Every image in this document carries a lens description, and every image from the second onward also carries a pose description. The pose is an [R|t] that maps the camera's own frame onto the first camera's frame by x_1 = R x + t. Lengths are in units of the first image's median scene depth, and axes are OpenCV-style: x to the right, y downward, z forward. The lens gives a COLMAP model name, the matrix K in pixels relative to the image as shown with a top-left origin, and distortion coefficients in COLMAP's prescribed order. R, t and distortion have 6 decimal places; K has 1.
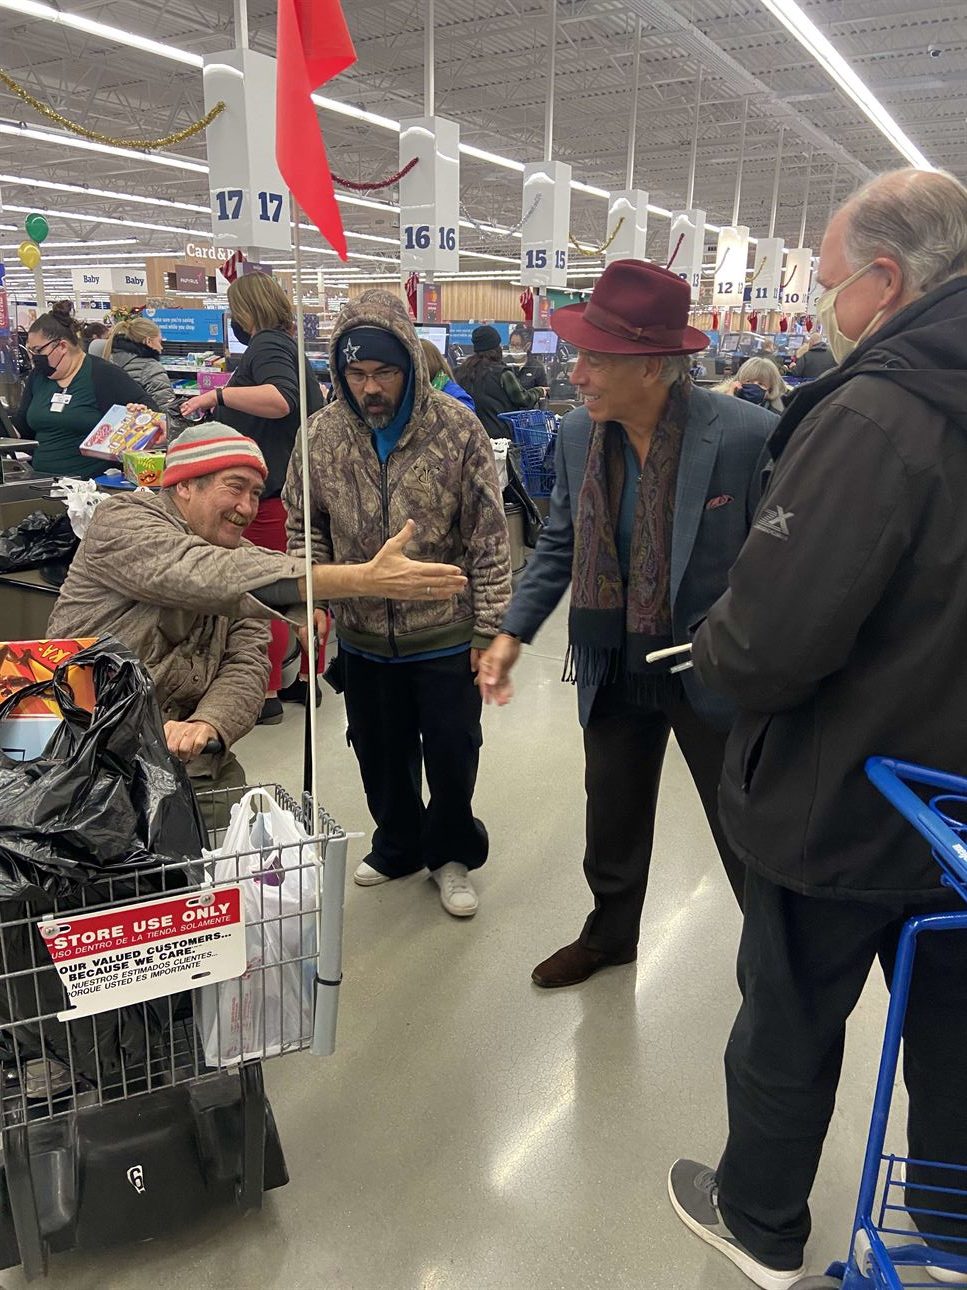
lens RADIAL K [[994.2, 0, 483.5], [0, 994.2, 645.0], [0, 0, 1]] dist [0.107689, -0.126074]
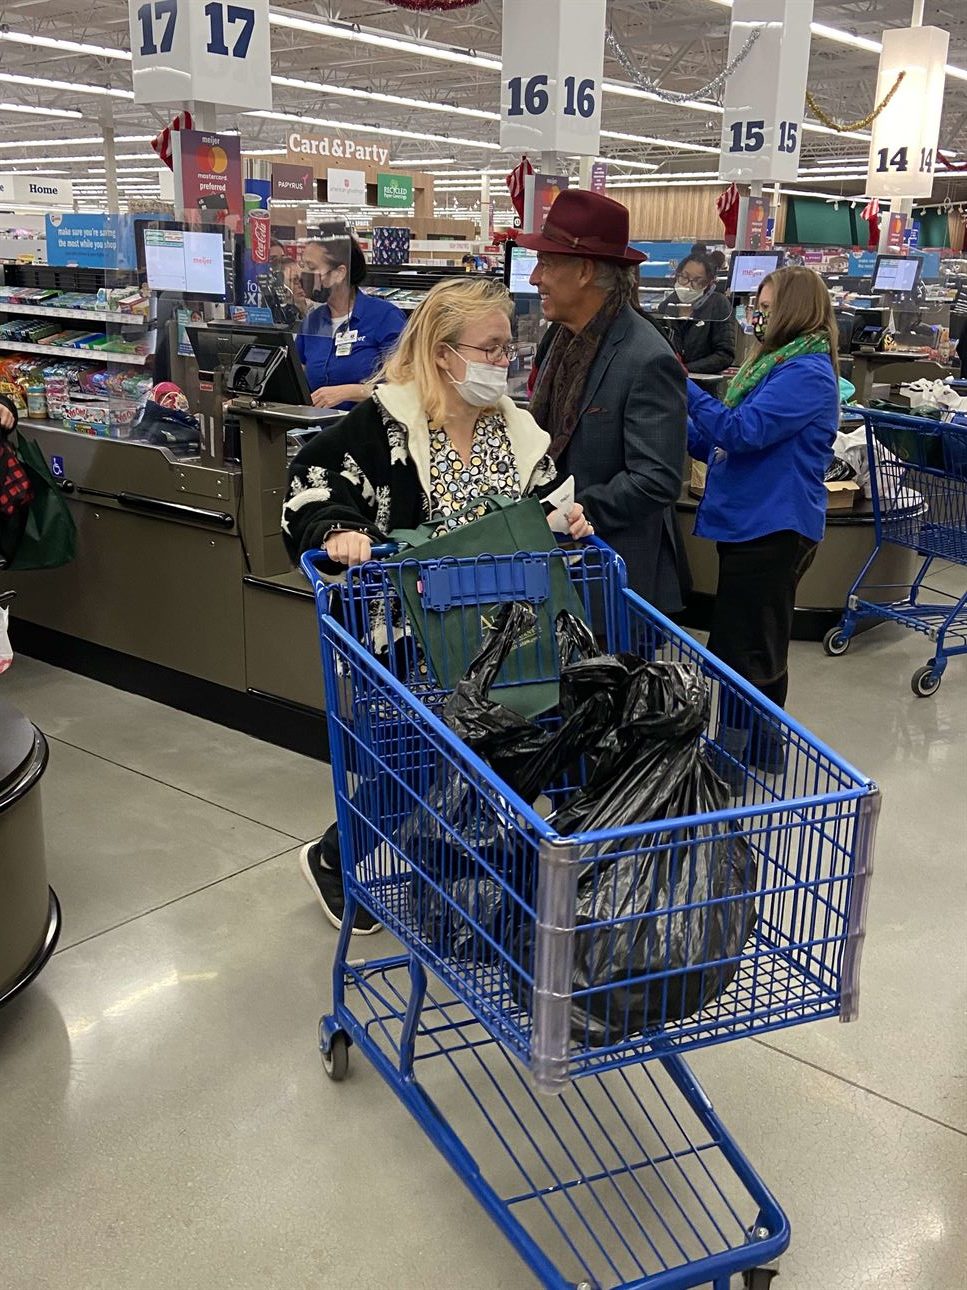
lens RADIAL K [[1303.4, 0, 488.2], [0, 1303.4, 649.2], [0, 0, 1]] dist [0.117722, -0.143496]
pose [[0.985948, 0.056813, -0.157093, 0.041480], [-0.058716, 0.998247, -0.007494, -0.061345], [0.156392, 0.016613, 0.987555, 0.195954]]
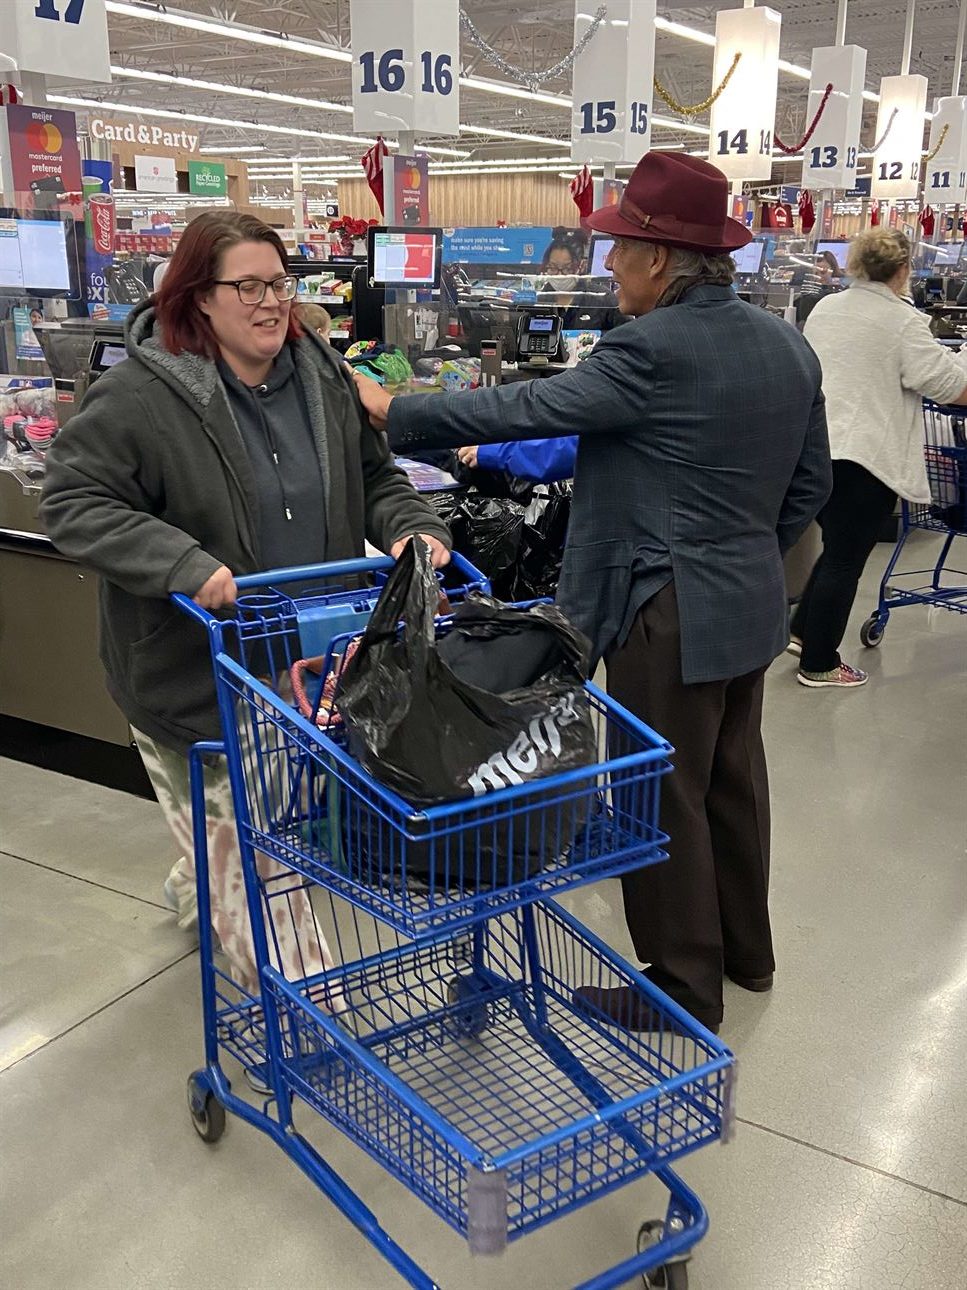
lens RADIAL K [[1298.0, 0, 493.4], [0, 1298.0, 624.3], [0, 0, 1]] dist [0.129729, -0.180755]
pose [[0.999698, -0.000552, -0.024576, 0.010077], [0.000073, 0.999810, -0.019508, -0.072878], [0.024582, 0.019500, 0.999508, 0.235918]]
